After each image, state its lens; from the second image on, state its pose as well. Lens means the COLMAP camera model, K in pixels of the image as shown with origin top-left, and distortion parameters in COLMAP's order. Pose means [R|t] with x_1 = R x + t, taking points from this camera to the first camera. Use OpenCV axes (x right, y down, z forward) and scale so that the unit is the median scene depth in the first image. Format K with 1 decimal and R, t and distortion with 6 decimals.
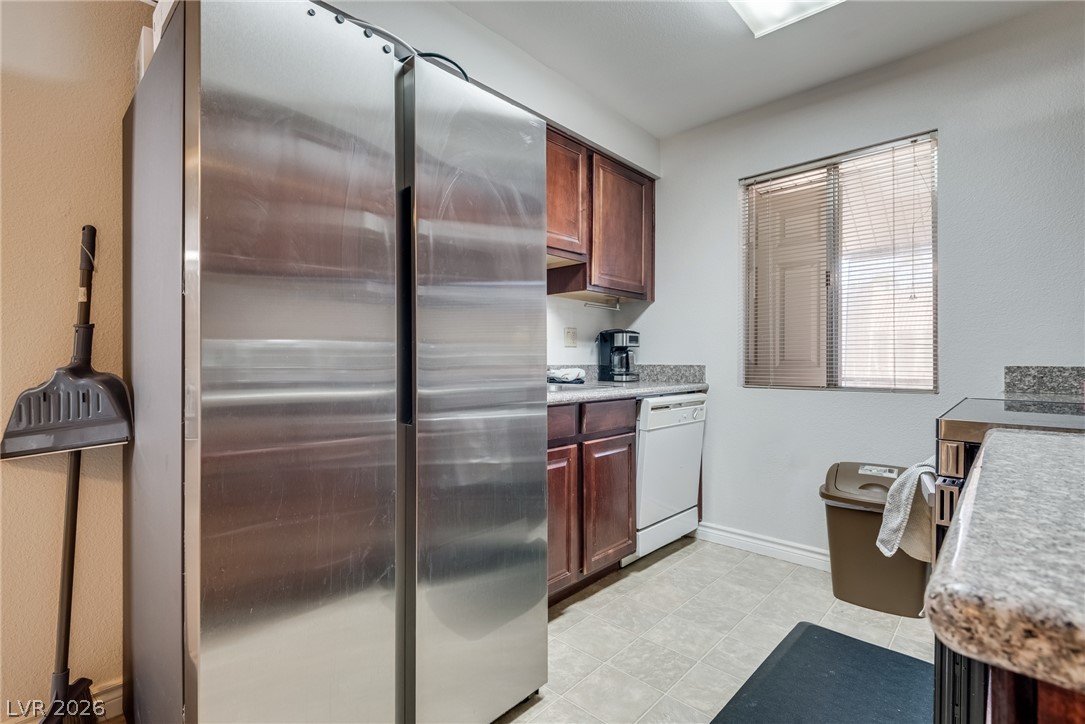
lens RADIAL K [[496.0, 0, 539.1], [0, 496.0, 356.7], [0, 0, 1]] dist [0.012593, -0.006529]
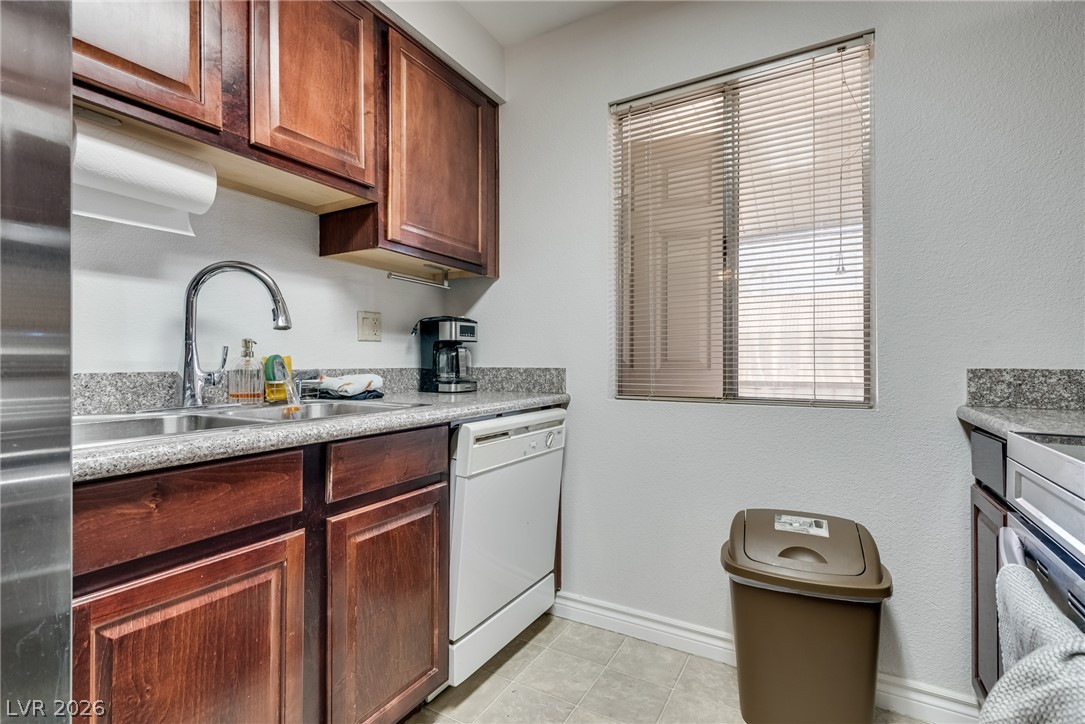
lens RADIAL K [[496.0, 0, 546.7], [0, 496.0, 356.3], [0, 0, 1]] dist [0.012593, -0.006529]
pose [[0.969707, 0.000676, 0.244271, 0.161680], [-0.000030, 0.999996, -0.002652, 0.002877], [-0.244272, 0.002564, 0.969703, 0.382065]]
